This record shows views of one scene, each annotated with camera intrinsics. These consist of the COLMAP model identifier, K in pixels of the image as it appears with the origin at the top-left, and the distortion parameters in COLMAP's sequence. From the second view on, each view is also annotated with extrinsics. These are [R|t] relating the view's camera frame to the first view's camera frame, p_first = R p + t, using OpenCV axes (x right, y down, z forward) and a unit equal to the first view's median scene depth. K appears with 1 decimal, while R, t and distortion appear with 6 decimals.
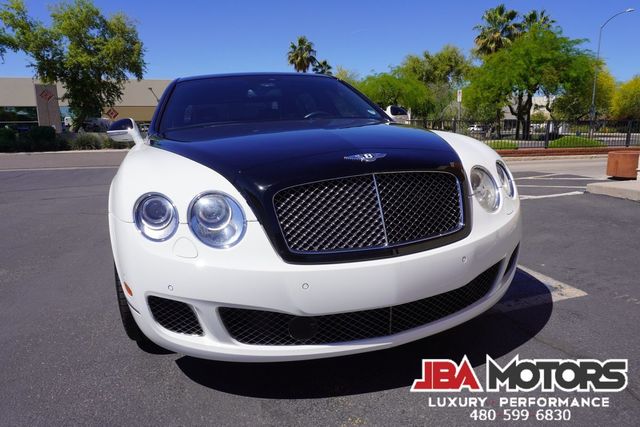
lens RADIAL K [[426.0, 0, 318.5], [0, 426.0, 210.7], [0, 0, 1]] dist [-0.047052, 0.026575]
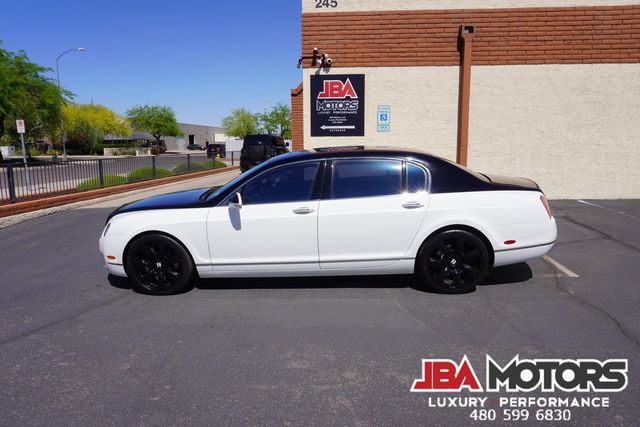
lens RADIAL K [[426.0, 0, 321.1], [0, 426.0, 212.4], [0, 0, 1]] dist [-0.047052, 0.026575]
pose [[0.341844, -0.135743, 0.929901, -0.134298], [0.174164, 0.981522, 0.079253, -0.021558], [-0.923477, 0.134863, 0.359169, 0.047250]]
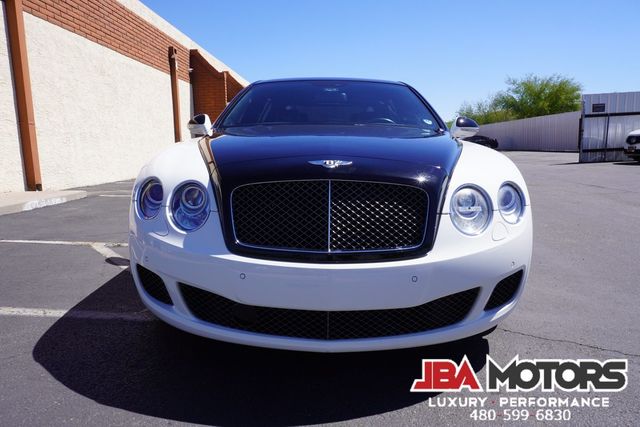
lens RADIAL K [[426.0, 0, 320.7], [0, 426.0, 210.7], [0, 0, 1]] dist [-0.047052, 0.026575]
pose [[-0.951391, -0.005226, 0.307942, -0.037580], [0.094954, 0.946173, 0.309420, -0.032482], [-0.292984, 0.323620, -0.899684, 0.194854]]
